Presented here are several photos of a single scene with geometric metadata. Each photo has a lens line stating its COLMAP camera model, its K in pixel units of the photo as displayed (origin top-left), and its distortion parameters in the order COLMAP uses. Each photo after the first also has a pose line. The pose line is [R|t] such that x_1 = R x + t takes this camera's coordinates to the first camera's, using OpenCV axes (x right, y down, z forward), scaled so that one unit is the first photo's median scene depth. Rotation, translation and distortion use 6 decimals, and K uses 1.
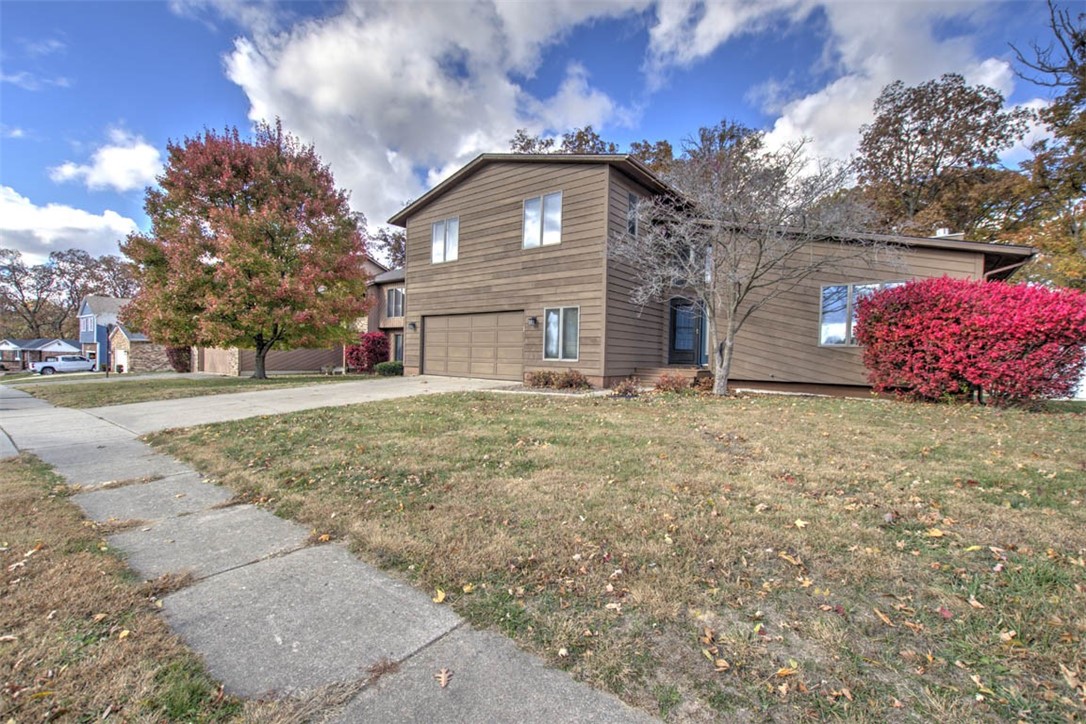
lens RADIAL K [[471.7, 0, 543.0], [0, 471.7, 362.0], [0, 0, 1]] dist [0.001406, 0.000262]
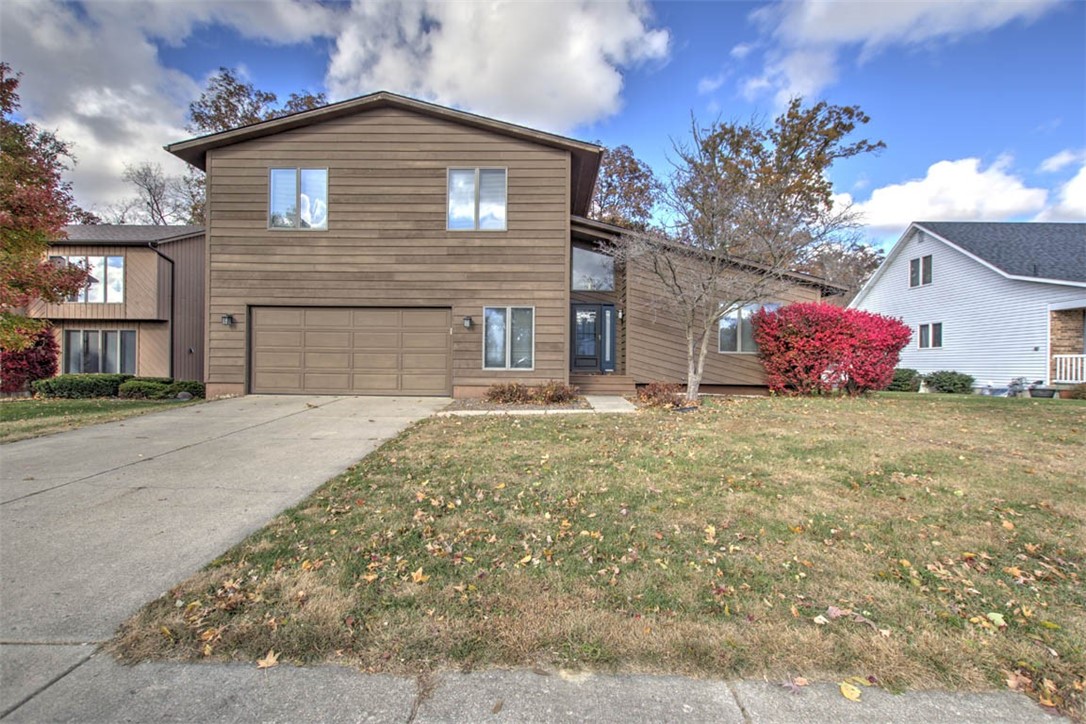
lens RADIAL K [[475.9, 0, 543.0], [0, 475.9, 362.0], [0, 0, 1]] dist [0.022481, -0.000065]
pose [[0.805237, -0.008489, 0.592892, -0.387240], [0.015207, 0.999864, -0.006338, -0.009919], [-0.592758, 0.014120, 0.805257, 0.259642]]
